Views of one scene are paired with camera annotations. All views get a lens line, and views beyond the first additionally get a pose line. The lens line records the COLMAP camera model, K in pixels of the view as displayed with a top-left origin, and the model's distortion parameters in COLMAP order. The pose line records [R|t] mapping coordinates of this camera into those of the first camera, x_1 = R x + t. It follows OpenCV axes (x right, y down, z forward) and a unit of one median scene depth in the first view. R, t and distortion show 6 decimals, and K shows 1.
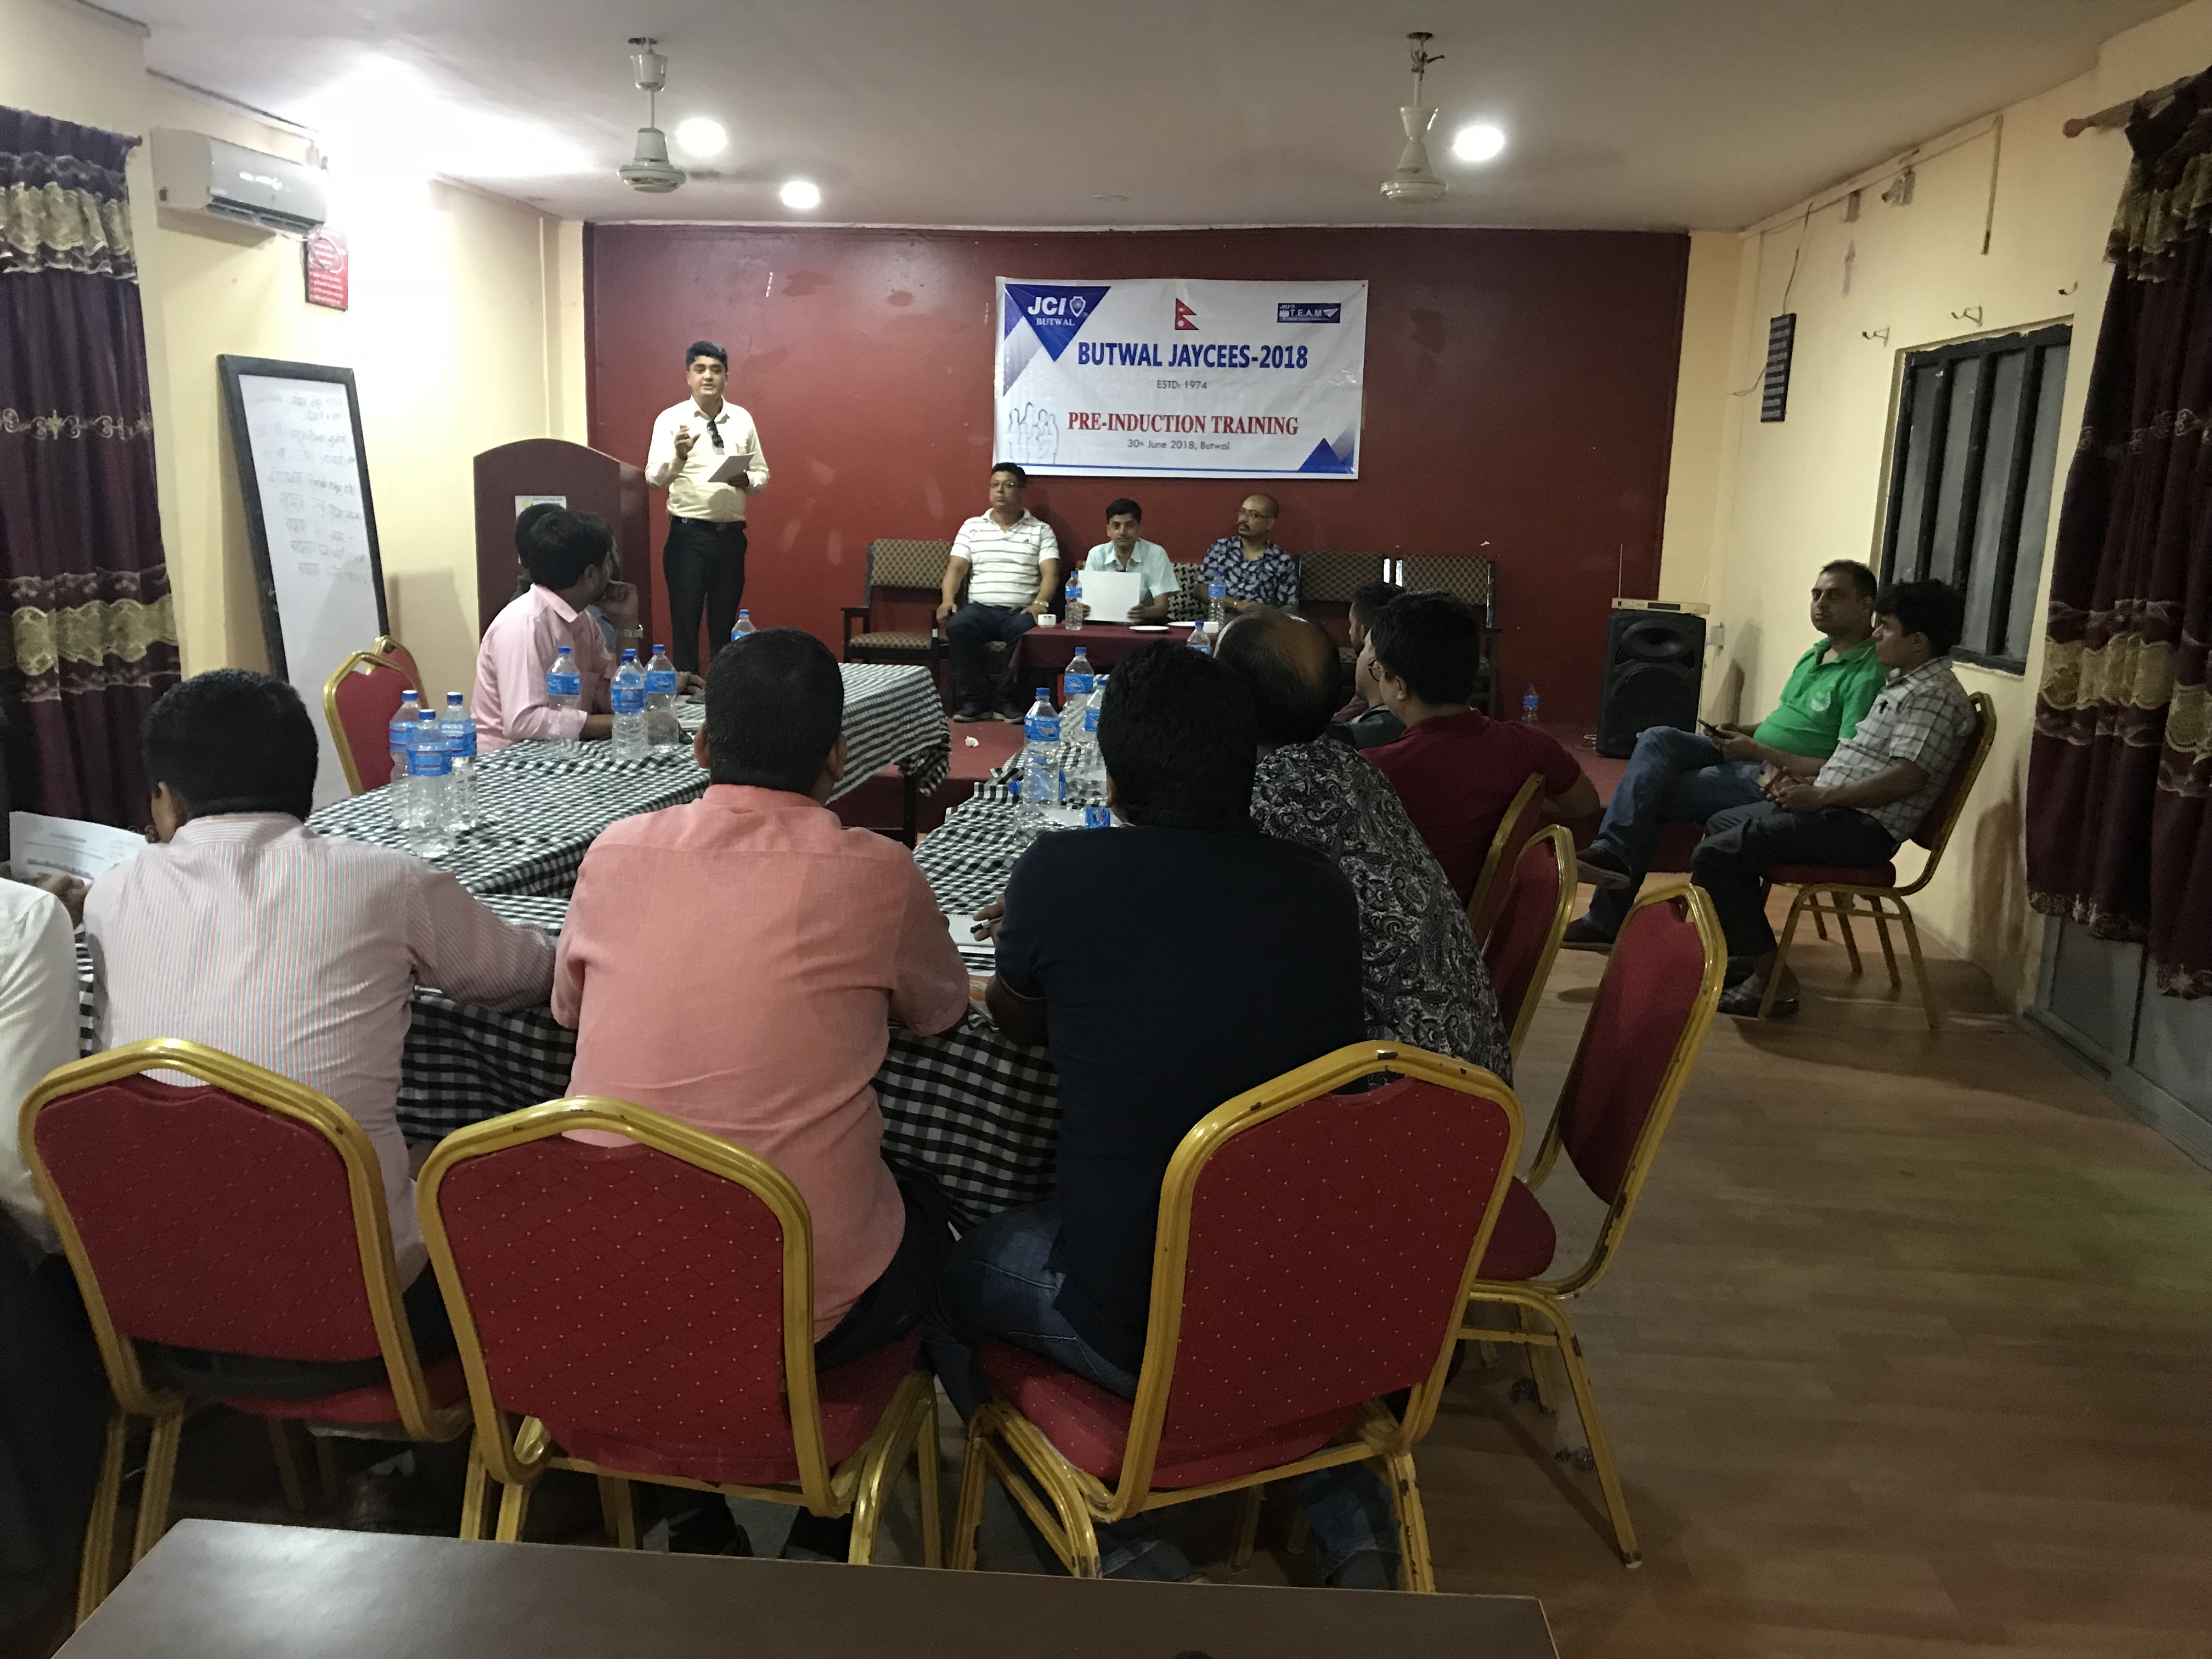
lens RADIAL K [[1871.6, 0, 1106.0], [0, 1871.6, 829.5], [0, 0, 1]] dist [0.054182, -0.051312]
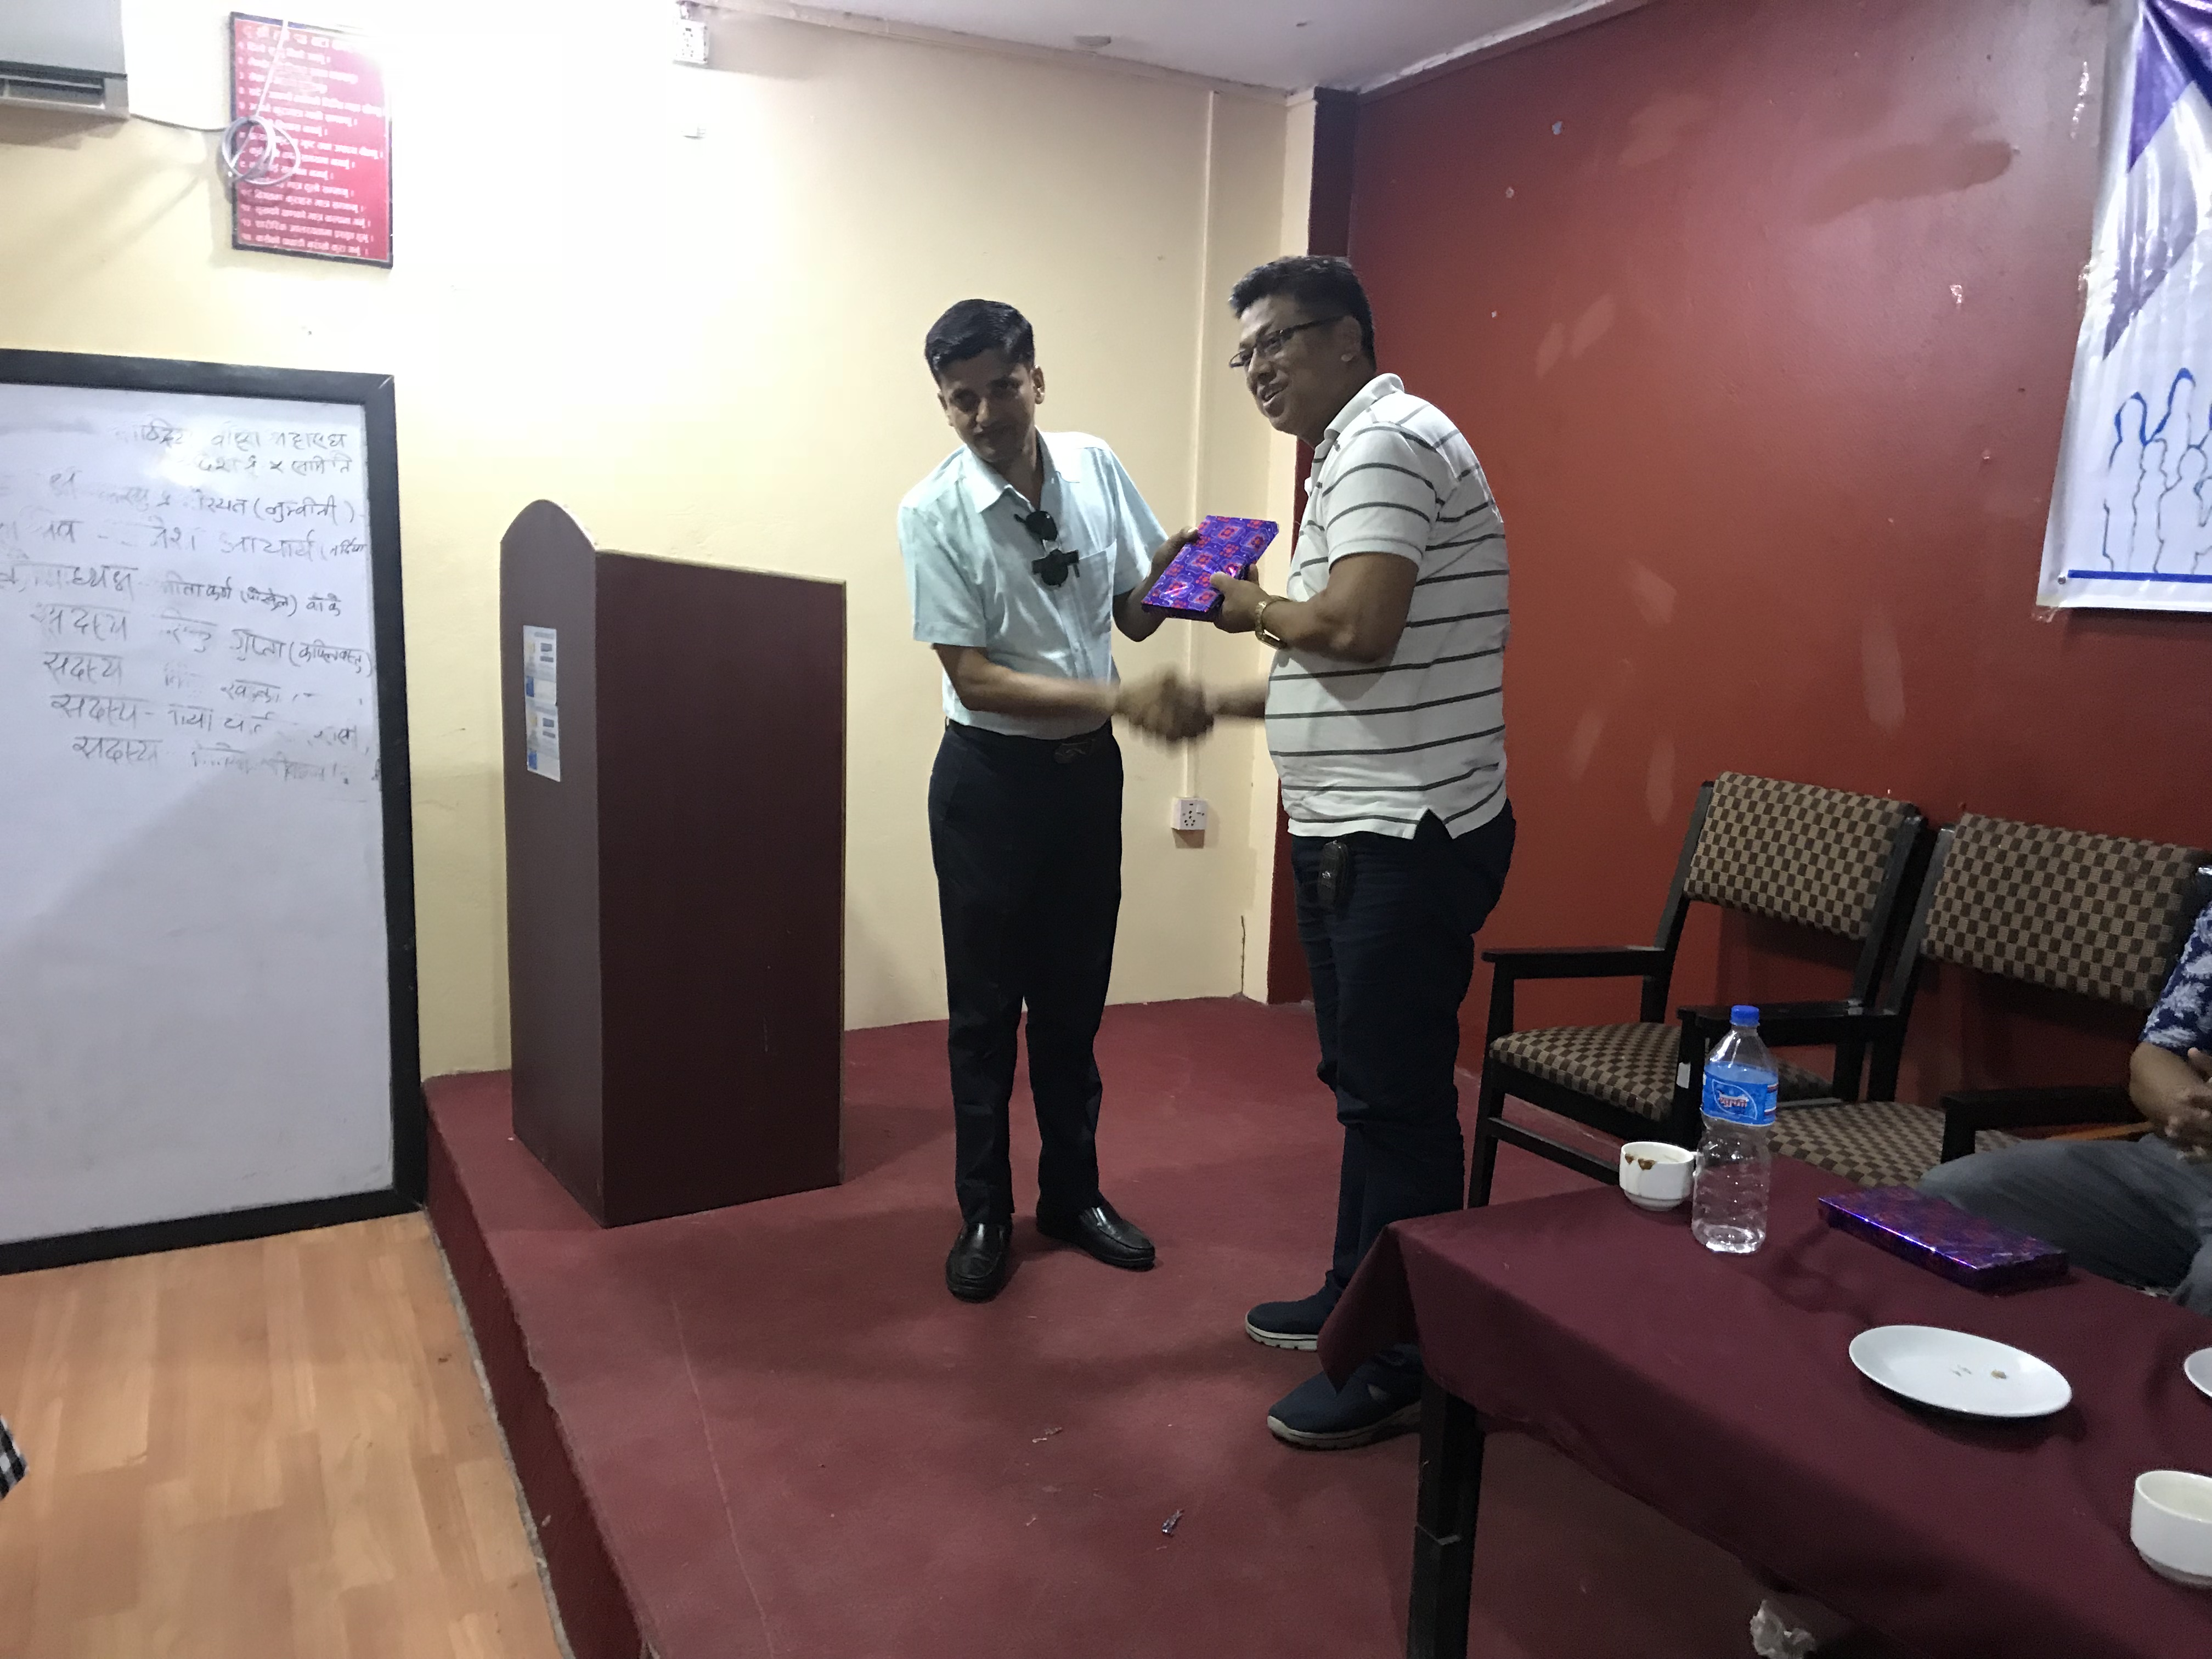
lens RADIAL K [[1778.9, 0, 1106.0], [0, 1778.9, 829.5], [0, 0, 1]] dist [0.052610, -0.121344]
pose [[0.544286, 0.125279, -0.829493, 0.110016], [-0.176786, 0.983710, 0.032570, -0.138386], [0.820061, 0.128915, 0.557567, 0.728721]]
